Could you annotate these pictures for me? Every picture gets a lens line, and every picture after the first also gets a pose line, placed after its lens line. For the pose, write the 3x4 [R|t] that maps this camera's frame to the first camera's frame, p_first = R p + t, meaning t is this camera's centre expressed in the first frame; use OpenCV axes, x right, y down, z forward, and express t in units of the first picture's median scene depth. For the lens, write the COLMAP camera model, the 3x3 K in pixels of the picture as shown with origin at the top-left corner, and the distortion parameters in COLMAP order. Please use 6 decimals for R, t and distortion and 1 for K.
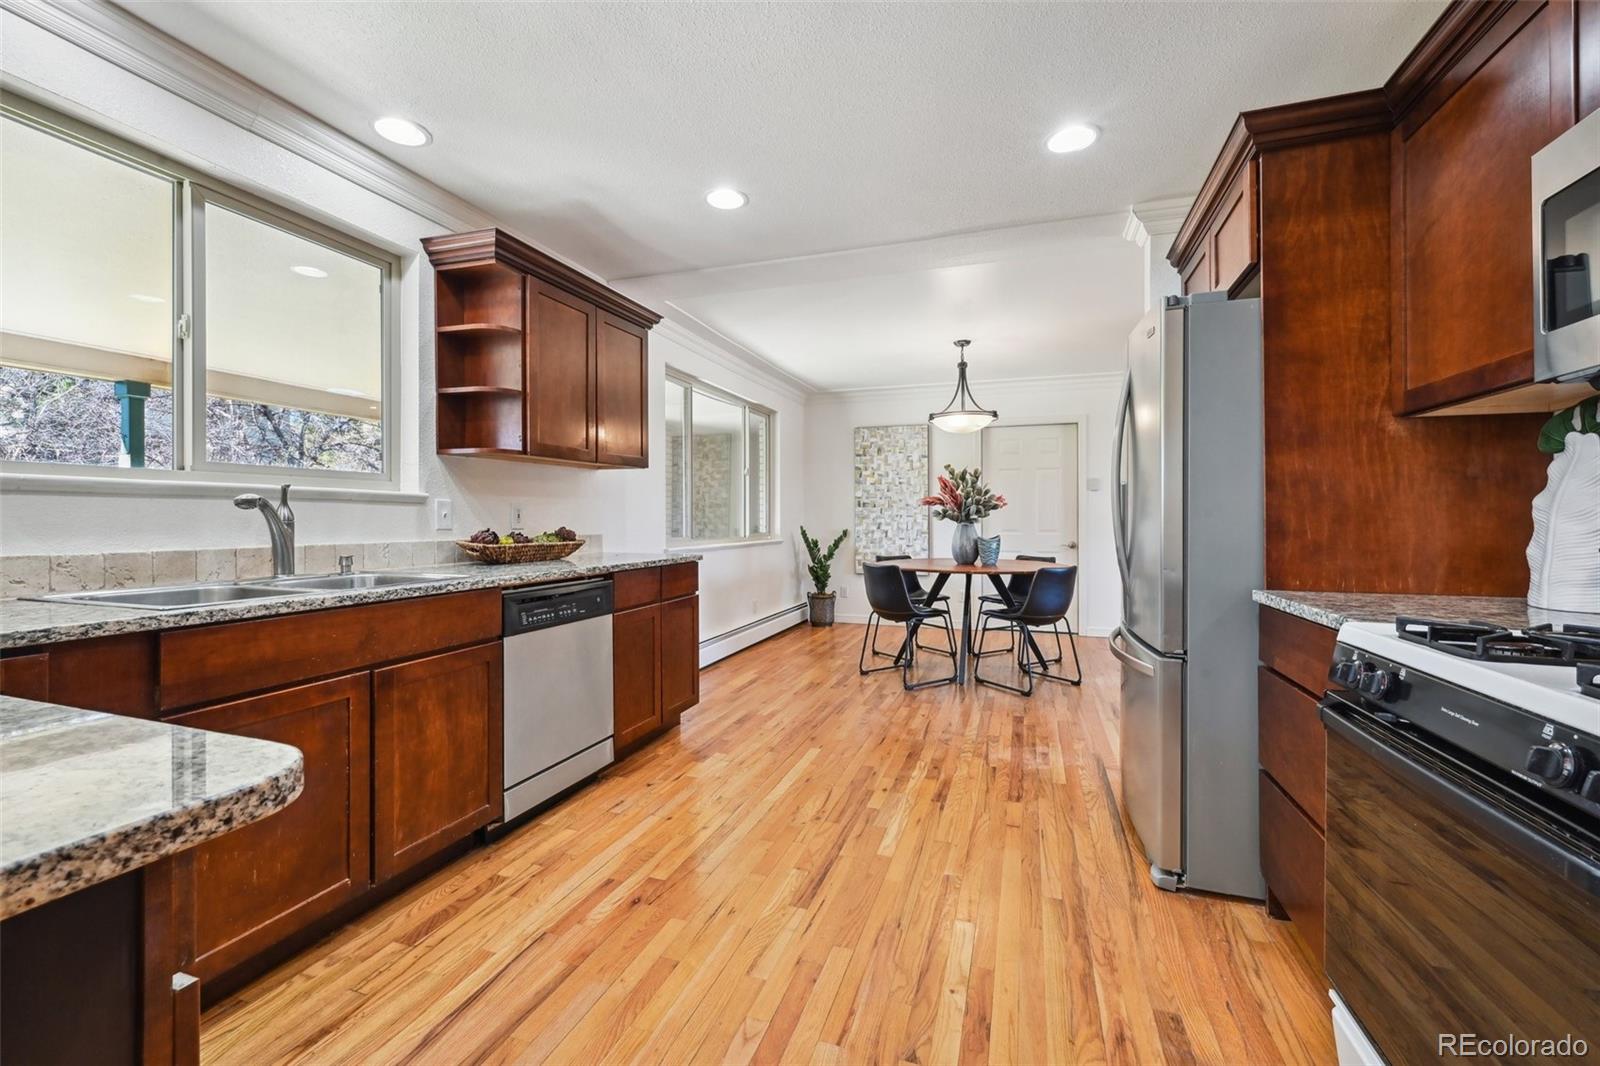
lens RADIAL K [[646.5, 0, 770.9], [0, 646.5, 521.5], [0, 0, 1]] dist [-0.000033, -0.000074]
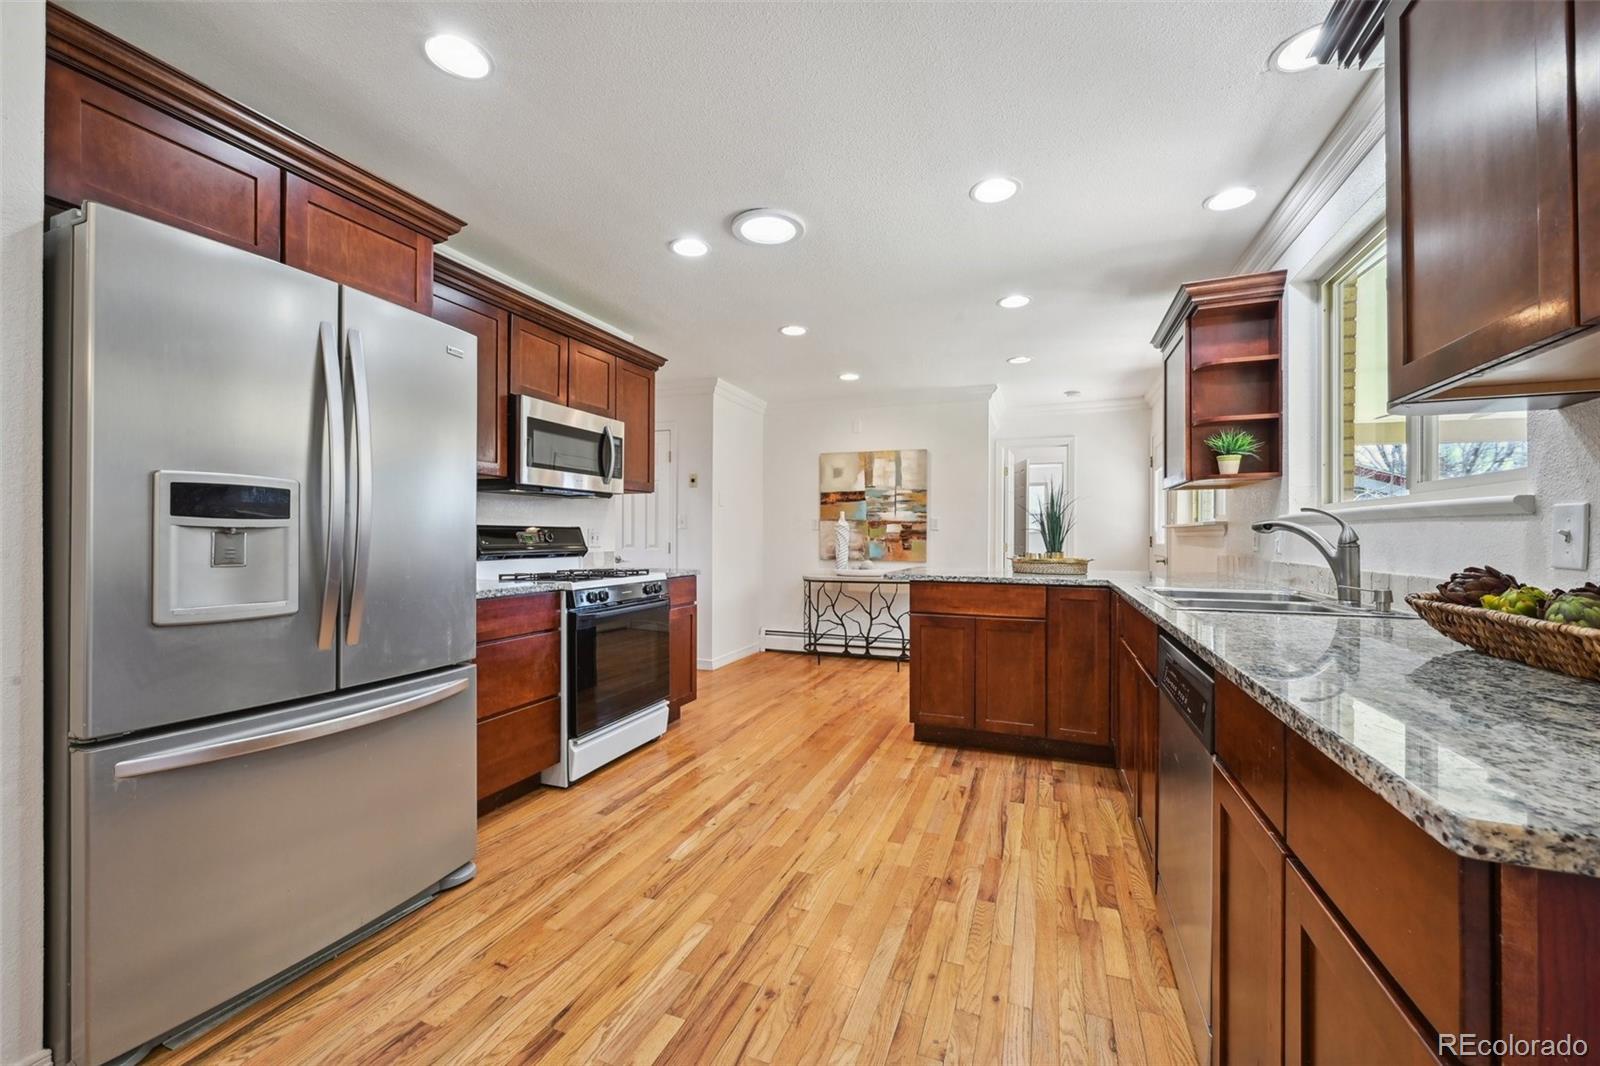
lens RADIAL K [[635.8, 0, 790.9], [0, 635.8, 536.4], [0, 0, 1]] dist [-0.001398, -0.000295]
pose [[-0.999977, -0.005448, 0.004031, 0.060687], [-0.005441, 0.999984, 0.001685, -0.009852], [-0.004040, 0.001663, -0.999990, 1.945328]]
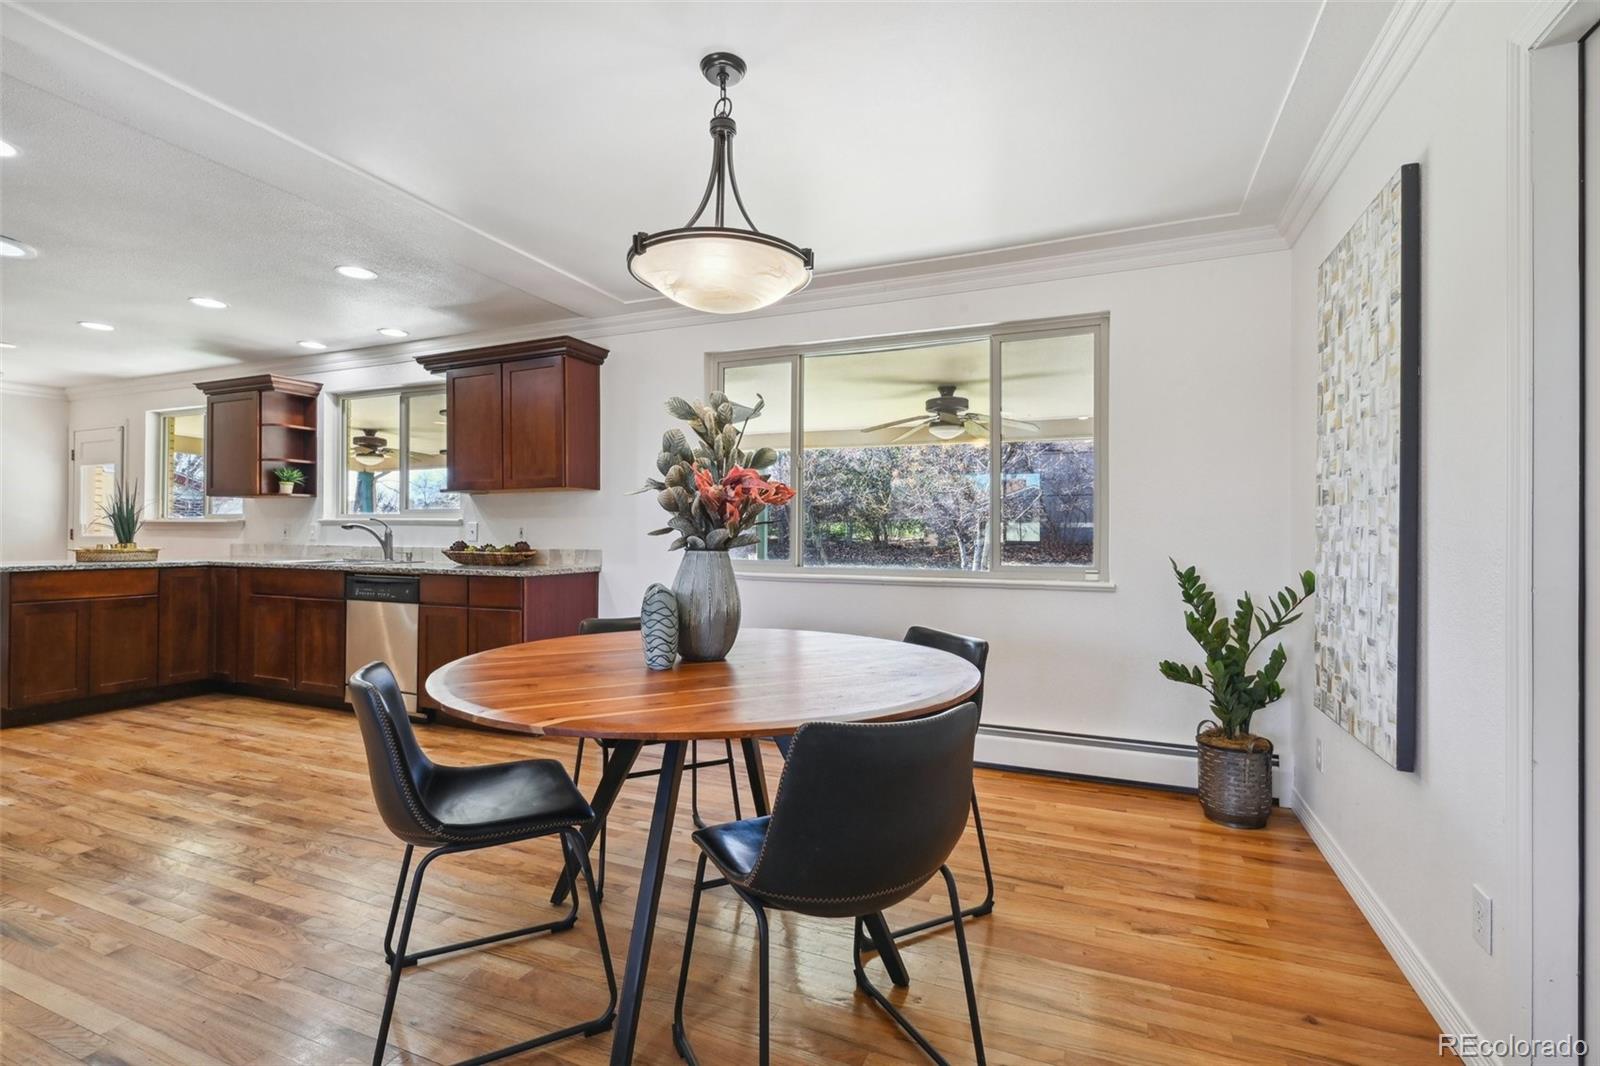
lens RADIAL K [[710.5, 0, 800.0], [0, 710.5, 533.0], [0, 0, 1]] dist [0.003621, 0.000605]
pose [[-0.026441, -0.002214, -0.999648, 1.660314], [-0.007573, 0.999969, -0.002014, -0.013835], [0.999622, 0.007517, -0.026457, 2.491357]]
